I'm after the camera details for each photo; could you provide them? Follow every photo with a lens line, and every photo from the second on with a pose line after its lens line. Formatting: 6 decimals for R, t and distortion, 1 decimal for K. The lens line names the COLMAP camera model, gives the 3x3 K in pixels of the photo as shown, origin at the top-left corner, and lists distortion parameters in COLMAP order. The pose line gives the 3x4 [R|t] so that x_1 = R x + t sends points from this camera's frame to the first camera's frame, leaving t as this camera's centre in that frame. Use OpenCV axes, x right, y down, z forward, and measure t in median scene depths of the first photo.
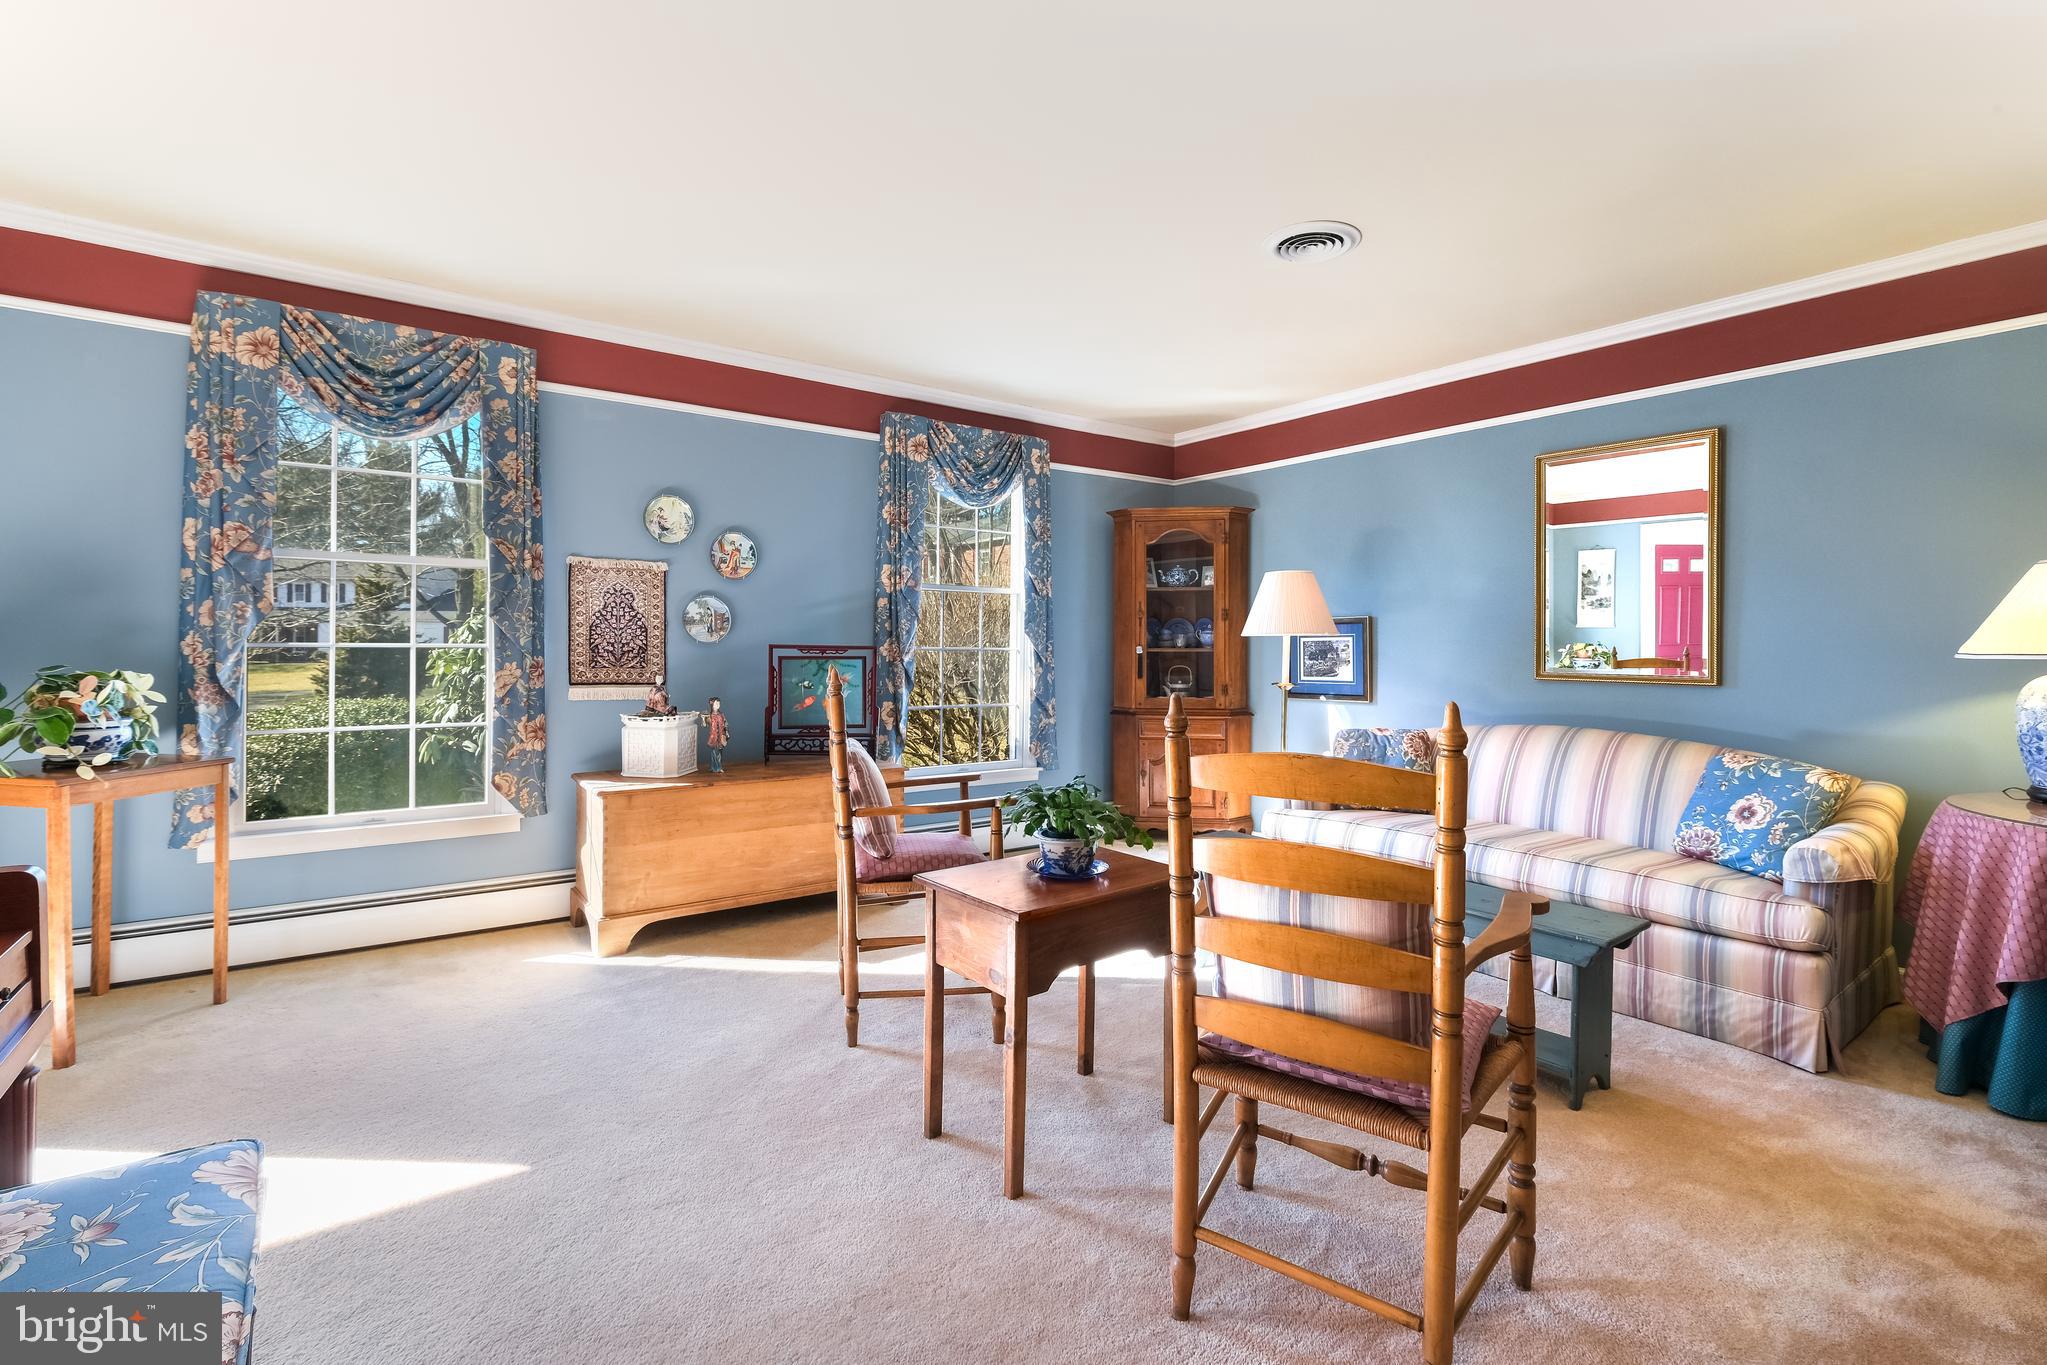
lens RADIAL K [[931.6, 0, 1019.2], [0, 931.6, 654.4], [0, 0, 1]] dist [0.014547, -0.000433]
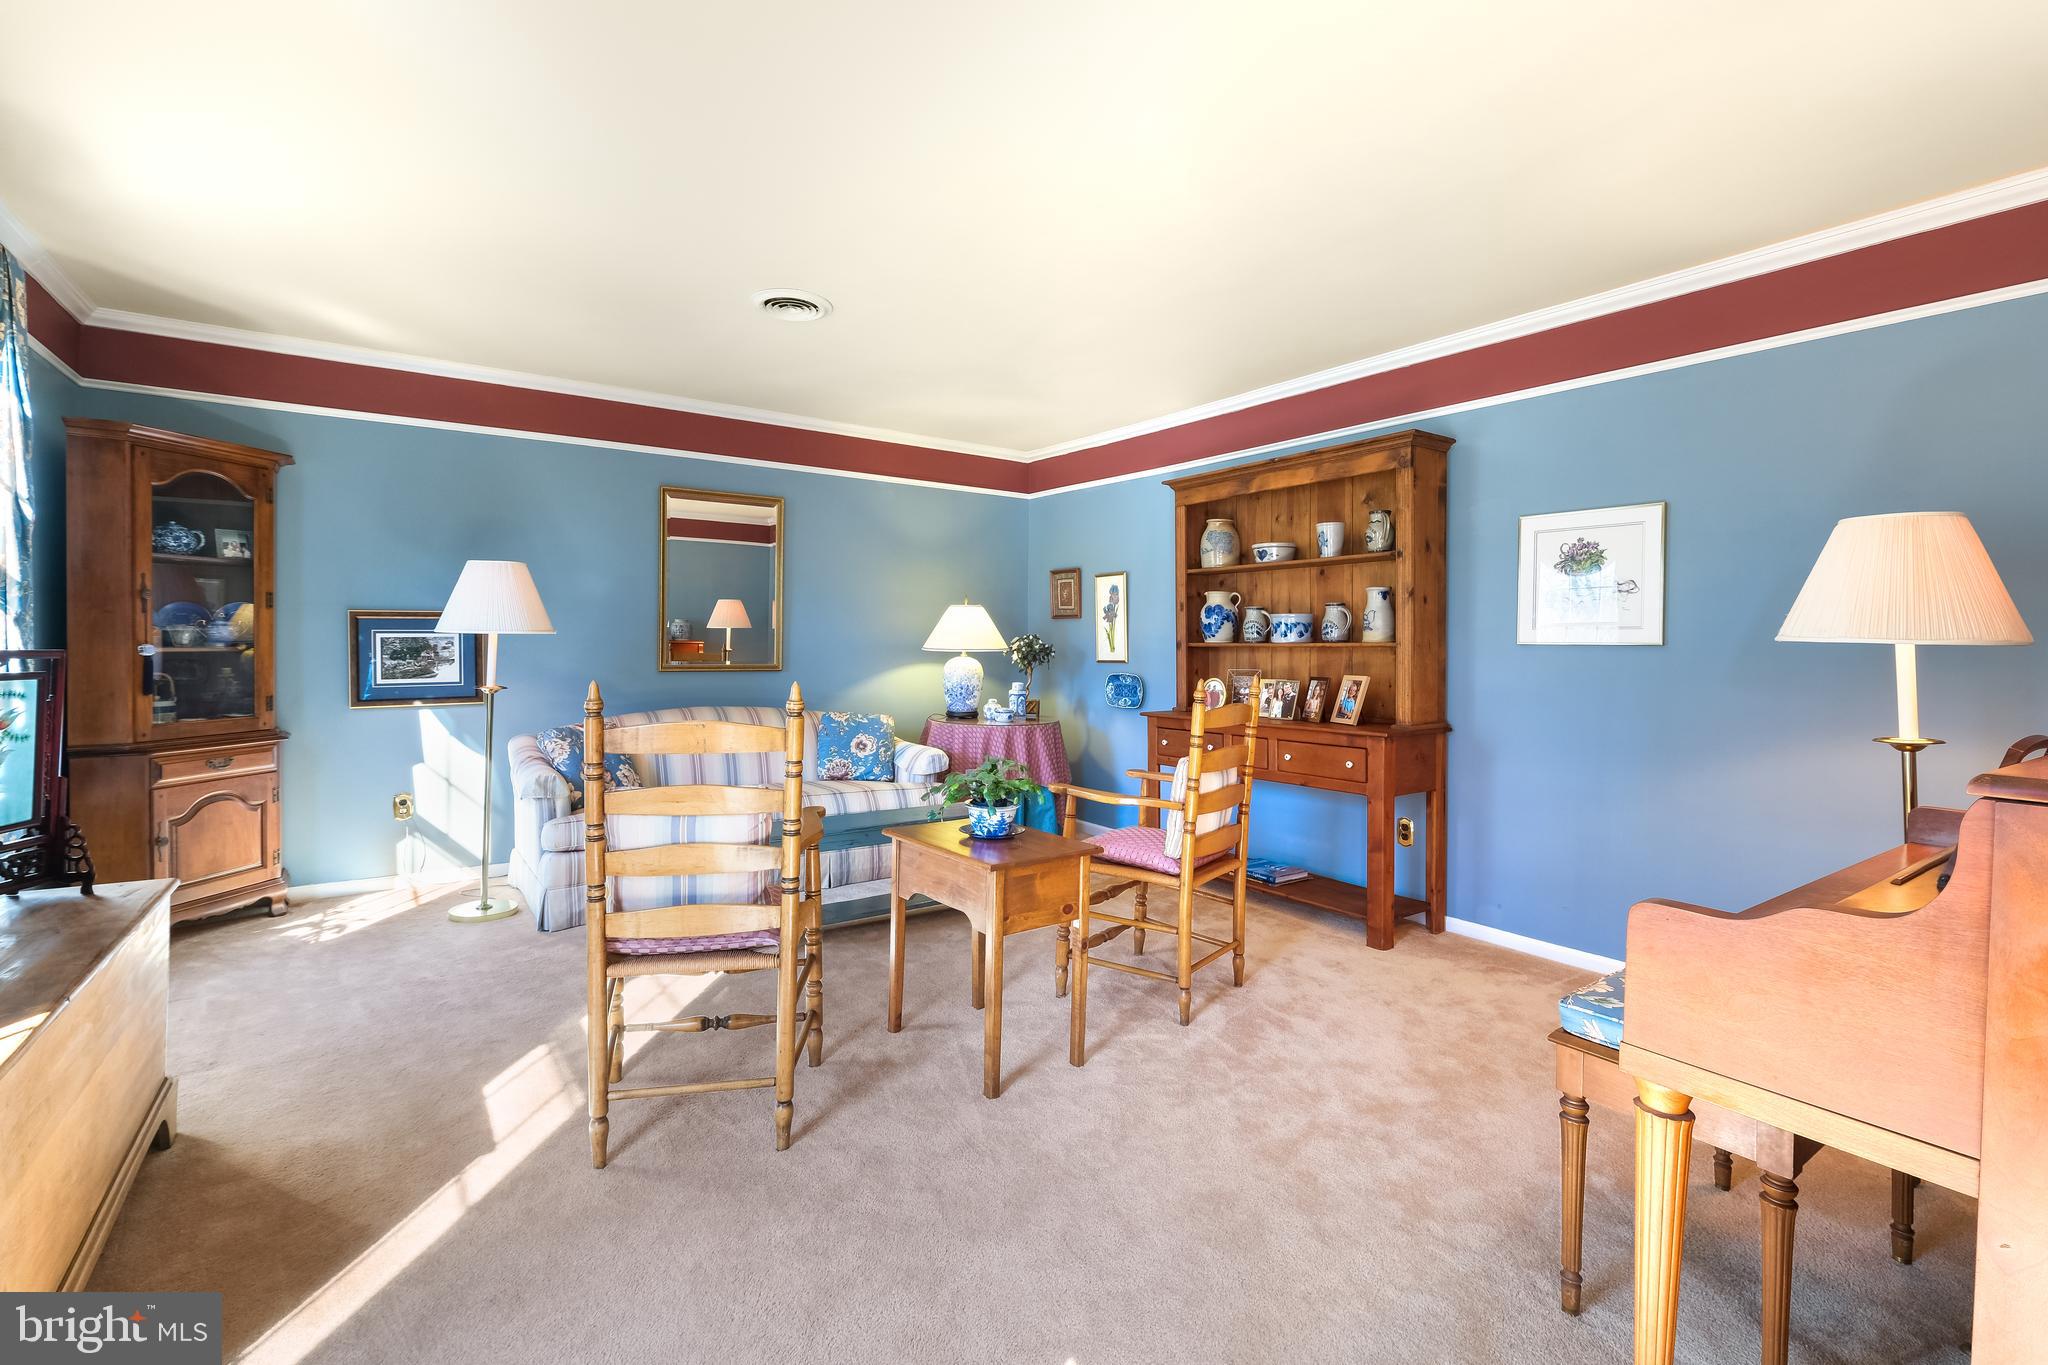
lens RADIAL K [[932.0, 0, 1019.7], [0, 932.0, 654.4], [0, 0, 1]] dist [0.014547, -0.000433]
pose [[0.053776, -0.012205, 0.998478, -0.509500], [0.009645, 0.999885, 0.011702, -0.003154], [-0.998506, 0.009001, 0.053888, 0.398530]]
